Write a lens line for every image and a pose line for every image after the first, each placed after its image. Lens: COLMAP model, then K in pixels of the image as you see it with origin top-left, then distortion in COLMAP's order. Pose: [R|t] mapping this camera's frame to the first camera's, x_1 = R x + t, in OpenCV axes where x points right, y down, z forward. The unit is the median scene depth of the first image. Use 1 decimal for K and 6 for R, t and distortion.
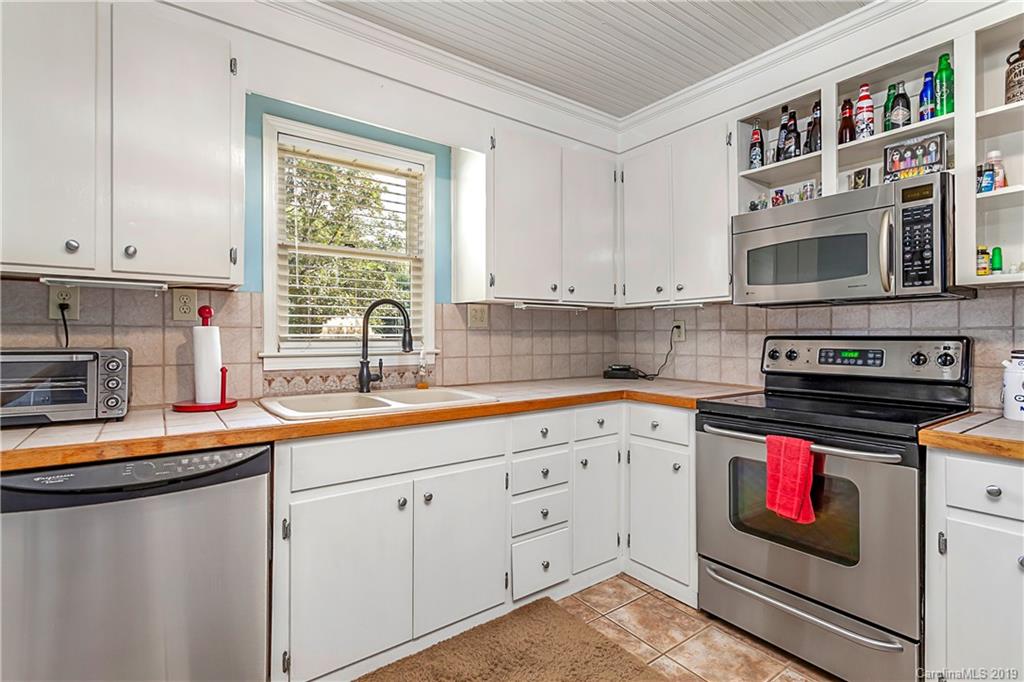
lens RADIAL K [[497.3, 0, 512.3], [0, 497.3, 338.4], [0, 0, 1]] dist [0.001788, 0.002894]
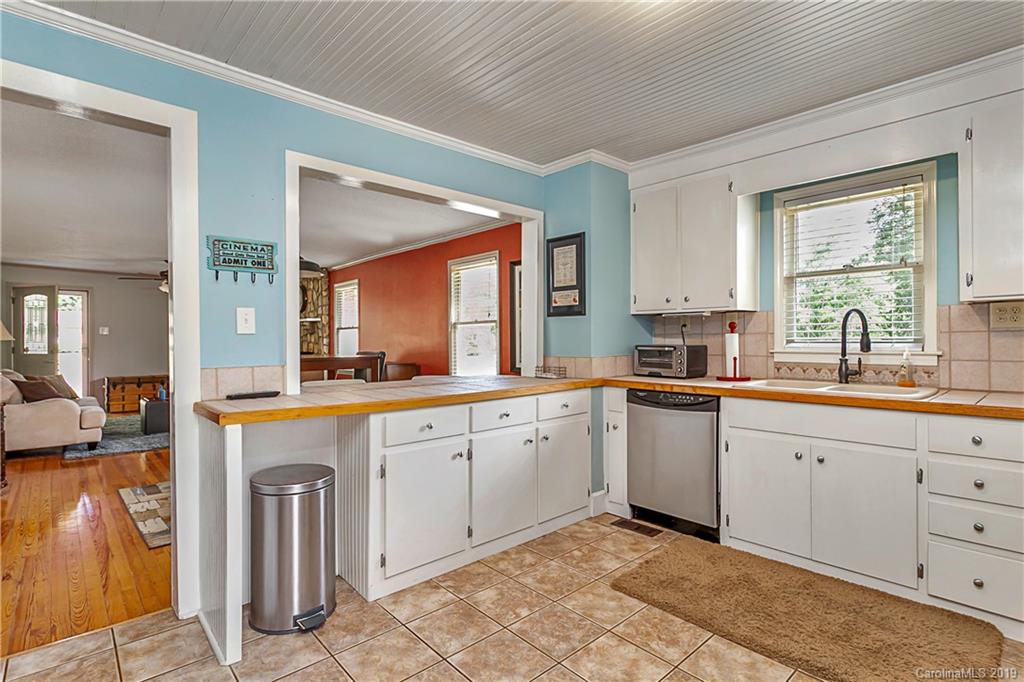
lens RADIAL K [[497.3, 0, 520.4], [0, 497.3, 339.3], [0, 0, 1]] dist [0.001788, 0.002894]
pose [[0.123571, -0.003245, -0.992330, 0.889514], [-0.001889, 0.999992, -0.003505, 0.002807], [0.992334, 0.002307, 0.123564, 0.029790]]
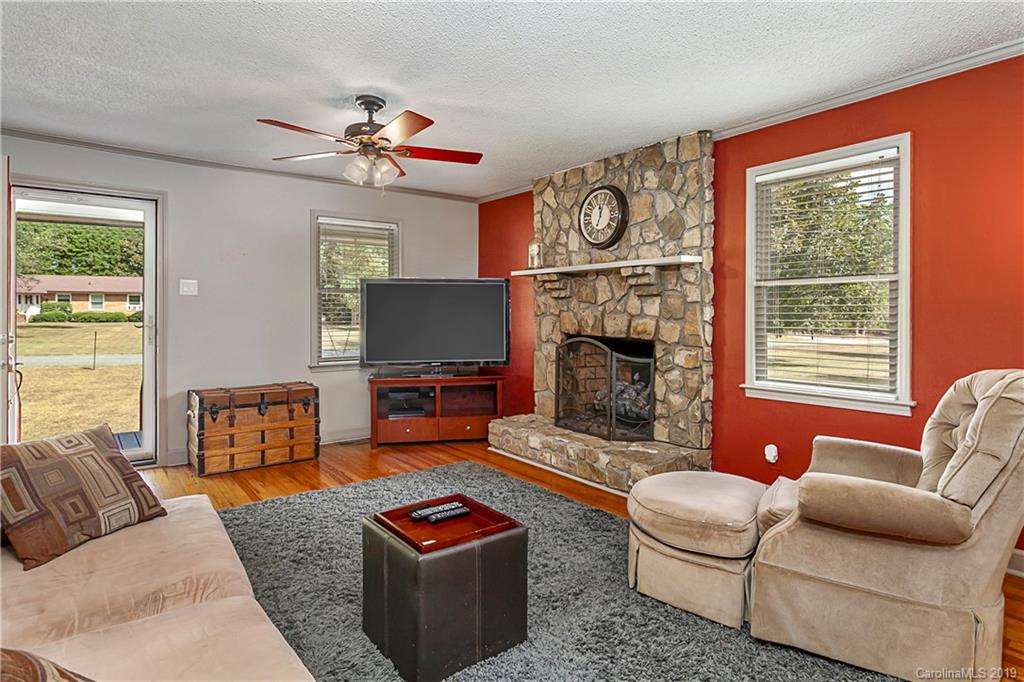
lens RADIAL K [[542.7, 0, 520.1], [0, 542.7, 311.3], [0, 0, 1]] dist [0.001487, 0.000941]
pose [[0.039235, 0.000585, -0.999230, -1.406967], [-0.006486, 0.999979, 0.000331, 0.002468], [0.999209, 0.006468, 0.039238, -1.617794]]
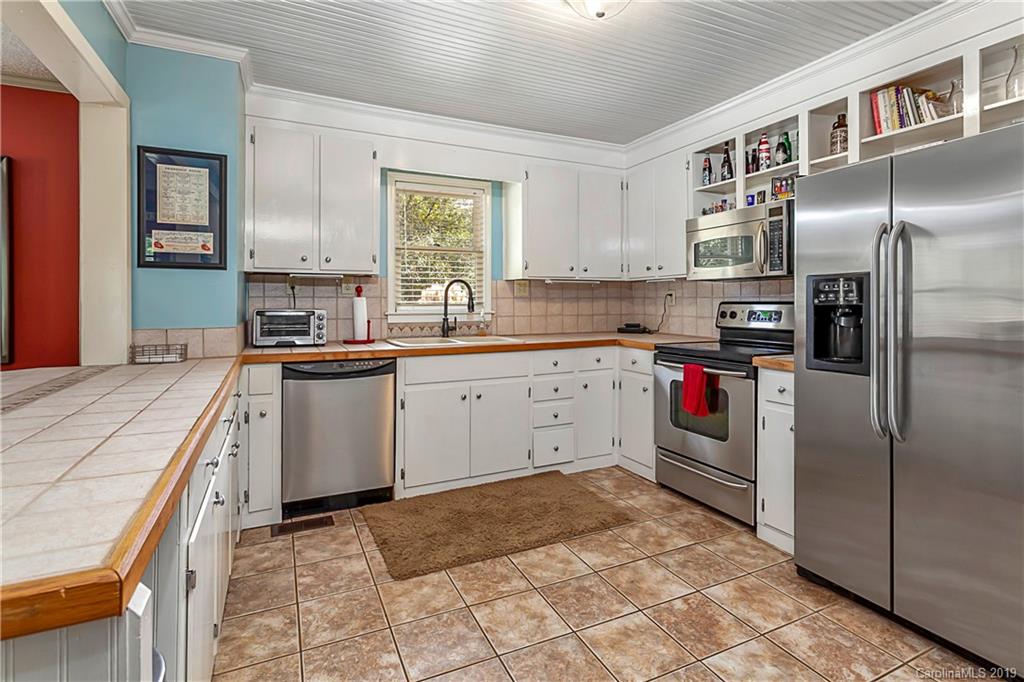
lens RADIAL K [[497.3, 0, 507.8], [0, 497.3, 301.2], [0, 0, 1]] dist [0.001788, 0.002894]
pose [[0.981615, -0.002564, -0.190852, 0.217329], [0.001703, 0.999988, -0.004679, -0.000627], [0.190862, 0.004268, 0.981608, -0.565428]]
